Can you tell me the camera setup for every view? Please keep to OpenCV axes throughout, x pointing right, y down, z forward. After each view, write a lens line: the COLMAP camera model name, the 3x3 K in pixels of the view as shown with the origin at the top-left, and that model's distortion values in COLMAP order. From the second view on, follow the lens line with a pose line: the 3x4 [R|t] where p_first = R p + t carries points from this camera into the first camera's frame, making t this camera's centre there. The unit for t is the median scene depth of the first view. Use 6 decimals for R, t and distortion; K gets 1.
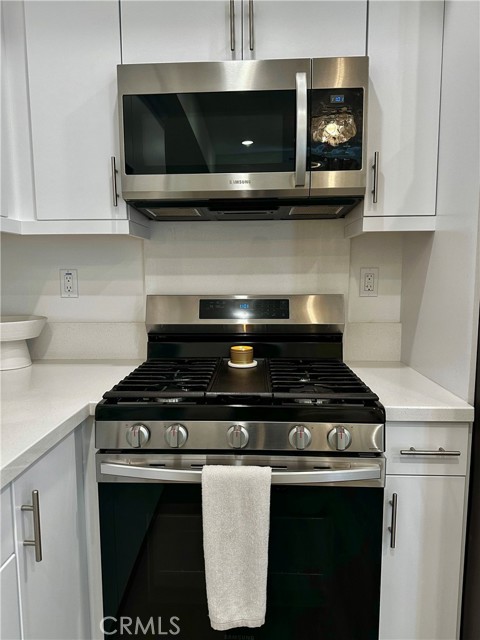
lens RADIAL K [[453.6, 0, 236.8], [0, 453.6, 318.2], [0, 0, 1]] dist [0.033660, -0.039381]
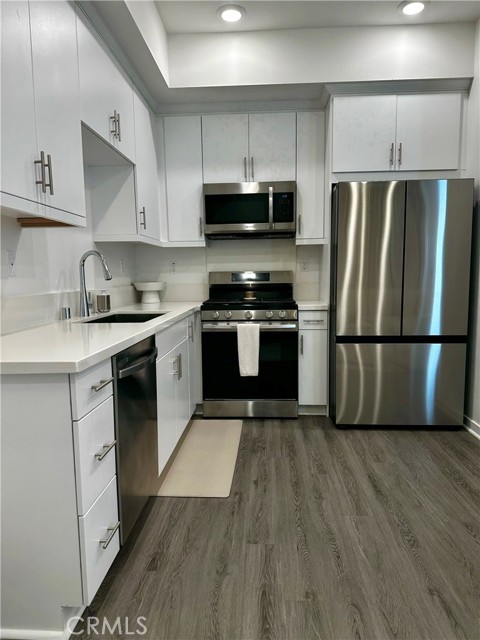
lens RADIAL K [[453.6, 0, 235.9], [0, 453.6, 323.4], [0, 0, 1]] dist [0.033660, -0.039381]
pose [[0.999889, -0.007626, -0.012800, -0.036925], [0.007751, 0.999922, 0.009752, 0.236408], [0.012725, -0.009851, 0.999871, -1.637549]]
